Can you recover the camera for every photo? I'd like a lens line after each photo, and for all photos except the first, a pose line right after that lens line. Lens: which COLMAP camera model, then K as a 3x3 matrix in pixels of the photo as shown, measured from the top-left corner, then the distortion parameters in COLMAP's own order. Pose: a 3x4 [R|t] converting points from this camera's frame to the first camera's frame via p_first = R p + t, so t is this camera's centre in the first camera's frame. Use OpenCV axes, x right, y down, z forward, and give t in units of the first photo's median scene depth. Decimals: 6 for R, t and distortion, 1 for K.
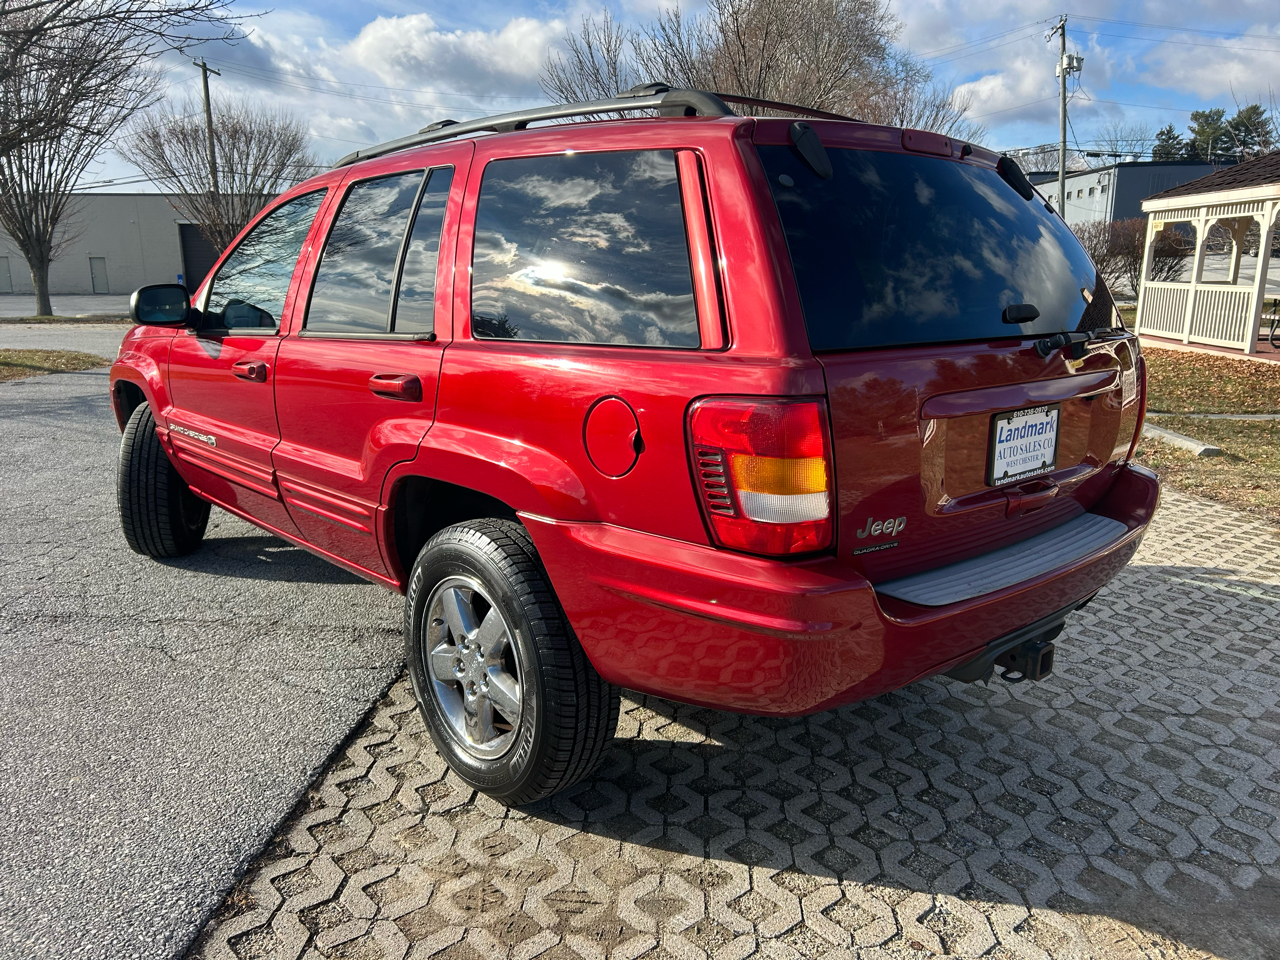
lens RADIAL K [[952.2, 0, 645.1], [0, 952.2, 475.1], [0, 0, 1]] dist [0.052678, -0.049976]
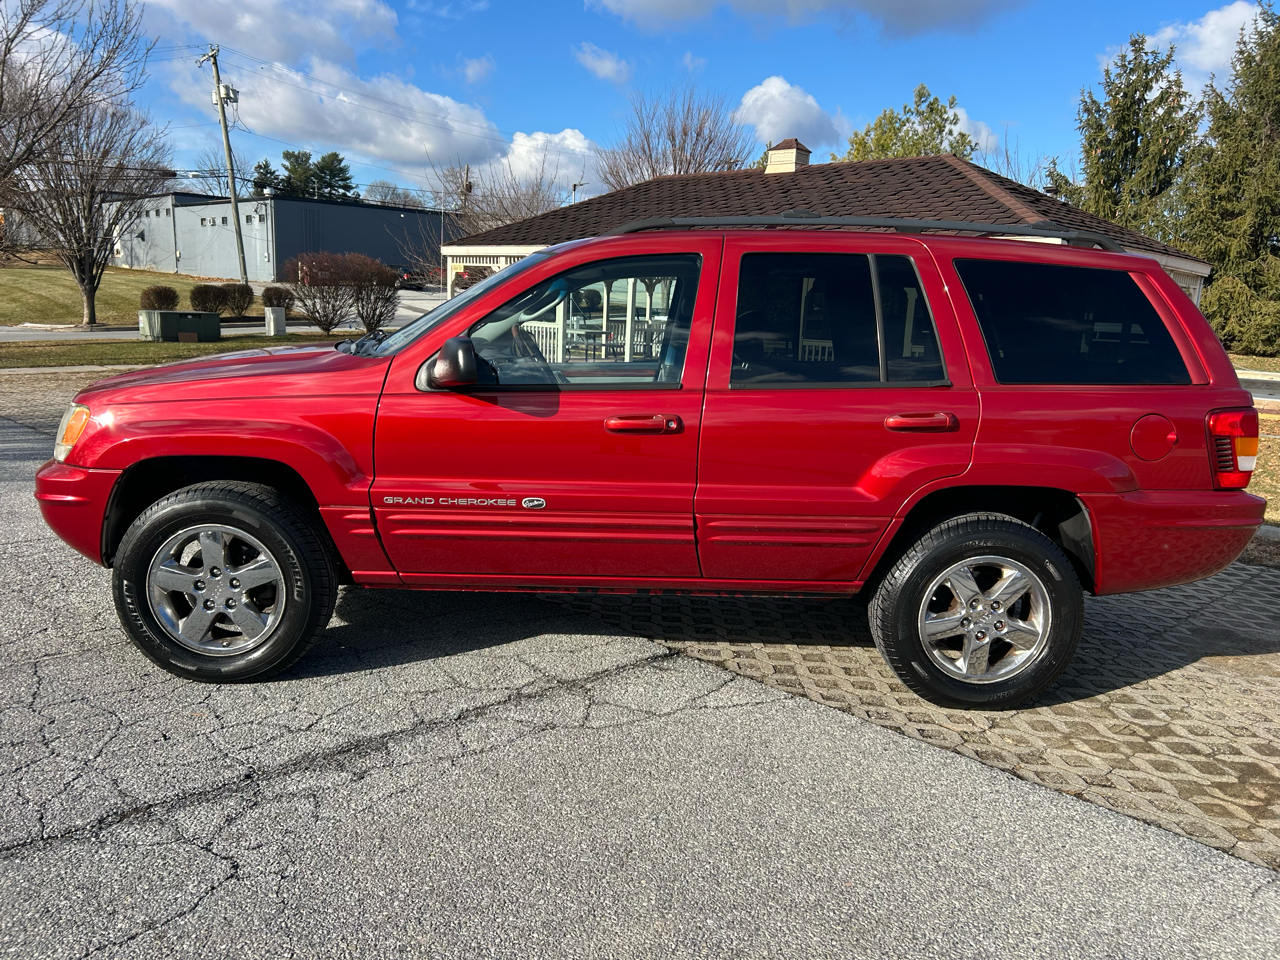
lens RADIAL K [[949.4, 0, 635.2], [0, 949.4, 478.6], [0, 0, 1]] dist [0.056270, -0.055847]
pose [[0.672178, -0.109448, 0.732256, -4.766077], [0.122703, 0.991805, 0.035606, -0.359048], [-0.730152, 0.065916, 0.680098, 1.274930]]
